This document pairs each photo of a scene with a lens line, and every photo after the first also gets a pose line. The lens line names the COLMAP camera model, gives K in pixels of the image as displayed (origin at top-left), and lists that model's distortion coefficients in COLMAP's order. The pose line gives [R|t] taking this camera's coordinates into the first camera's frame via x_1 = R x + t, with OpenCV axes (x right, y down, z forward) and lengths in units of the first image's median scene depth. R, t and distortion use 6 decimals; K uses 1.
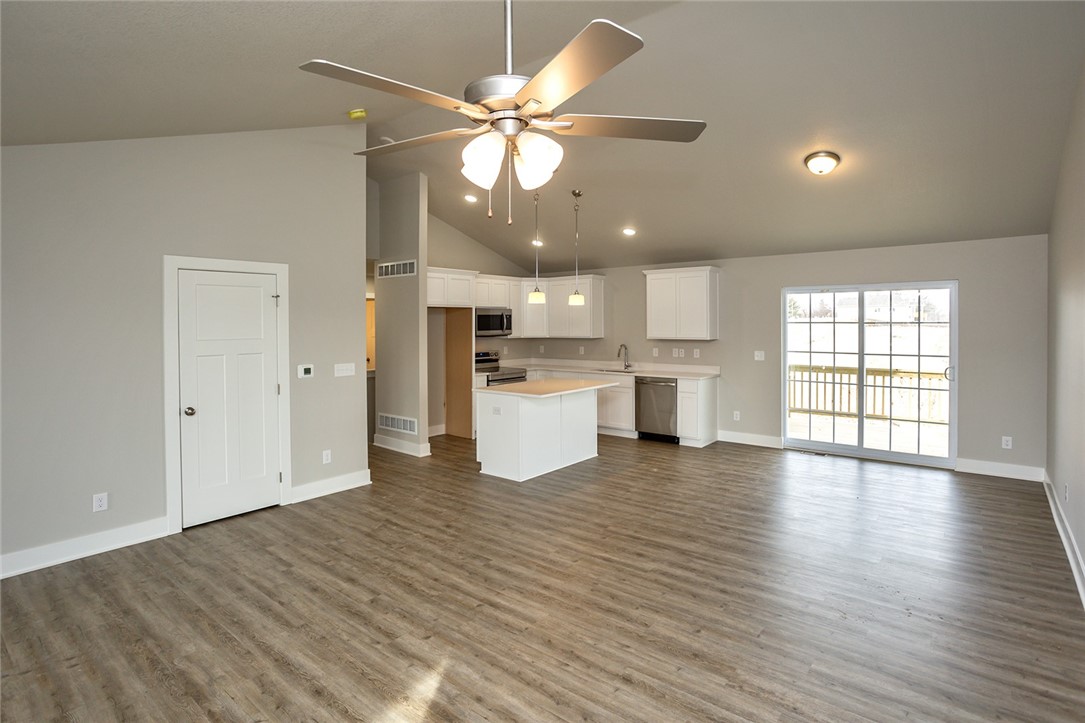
lens RADIAL K [[552.3, 0, 535.4], [0, 552.3, 332.9], [0, 0, 1]] dist [-0.031094, 0.015268]
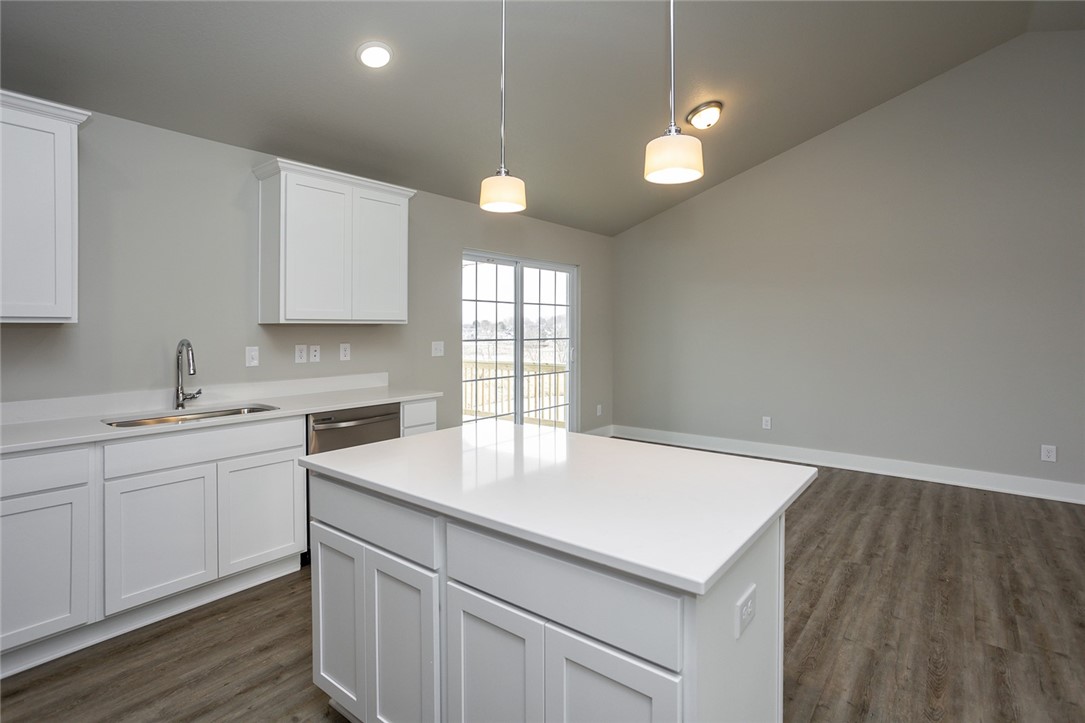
lens RADIAL K [[546.6, 0, 536.3], [0, 546.6, 322.9], [0, 0, 1]] dist [-0.037672, 0.020837]
pose [[-0.030667, 0.015338, 0.999412, -0.307884], [0.017693, 0.999734, -0.014800, 0.028388], [-0.999373, 0.017229, -0.030930, 1.165341]]
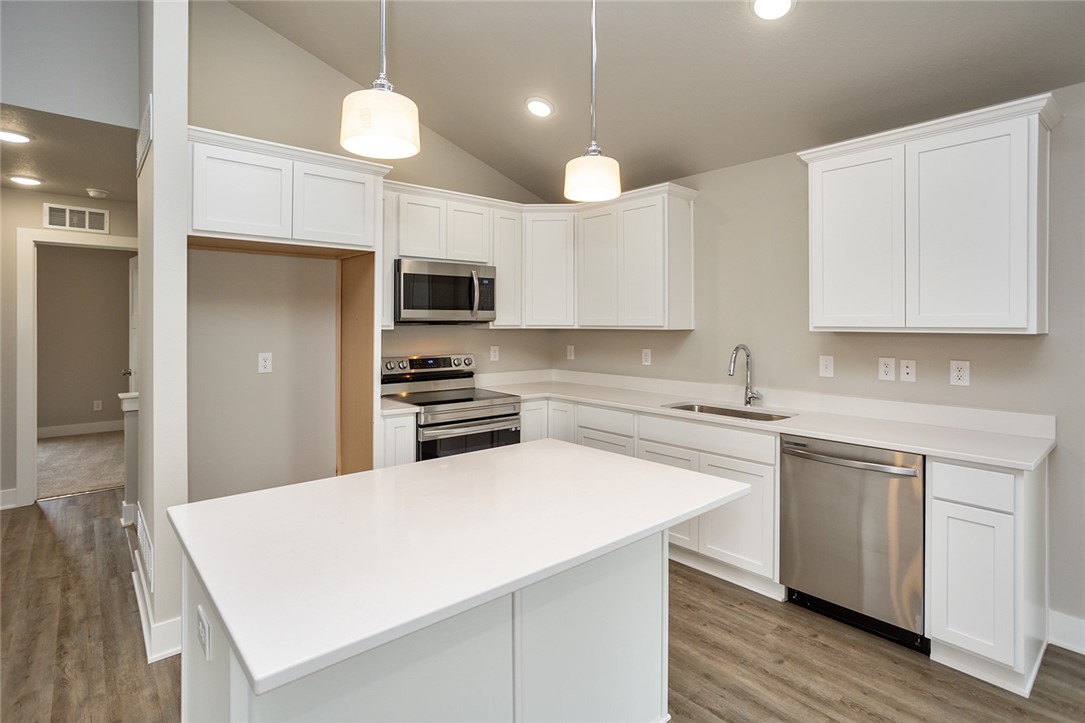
lens RADIAL K [[546.6, 0, 549.8], [0, 546.6, 322.2], [0, 0, 1]] dist [-0.037672, 0.020837]
pose [[0.990089, 0.009632, -0.140109, 0.107676], [-0.011904, 0.999811, -0.015390, 0.017259], [0.139934, 0.016905, 0.990017, 0.858859]]
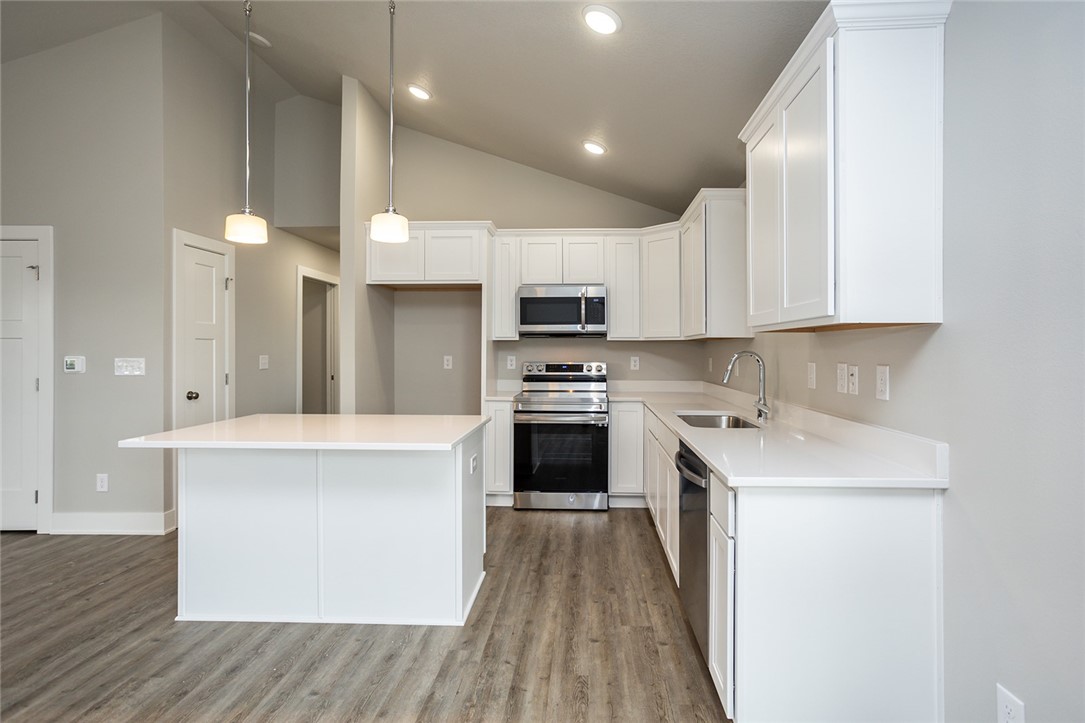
lens RADIAL K [[546.6, 0, 568.9], [0, 546.6, 341.5], [0, 0, 1]] dist [-0.037672, 0.020837]
pose [[0.622103, -0.000496, -0.782935, 0.560807], [-0.019475, 0.999681, -0.016108, 0.033190], [0.782693, 0.025269, 0.621894, 1.000739]]
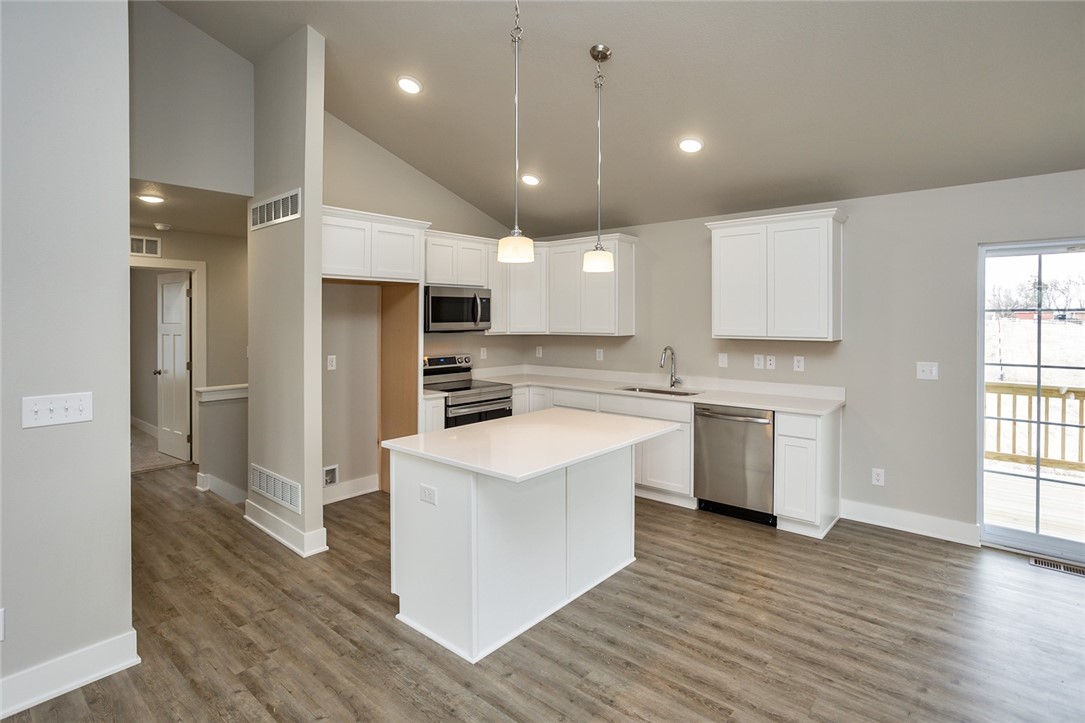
lens RADIAL K [[546.6, 0, 535.6], [0, 546.6, 327.7], [0, 0, 1]] dist [-0.037672, 0.020837]
pose [[0.999863, 0.007628, -0.014694, 0.028733], [-0.007603, 0.999970, 0.001761, -0.000027], [0.014707, -0.001649, 0.999890, 0.586604]]
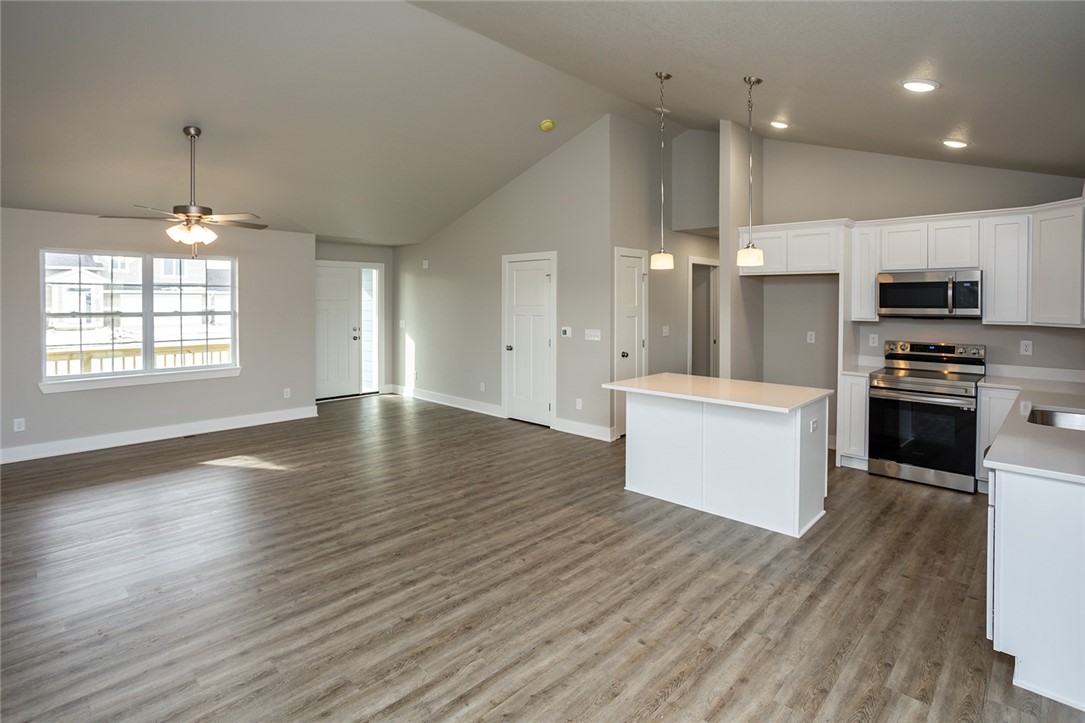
lens RADIAL K [[546.6, 0, 535.0], [0, 546.6, 306.8], [0, 0, 1]] dist [-0.037672, 0.020837]
pose [[-0.068228, 0.021132, -0.997446, 0.807174], [-0.018363, 0.999580, 0.022433, -0.016549], [0.997501, 0.019847, -0.067811, 0.945727]]
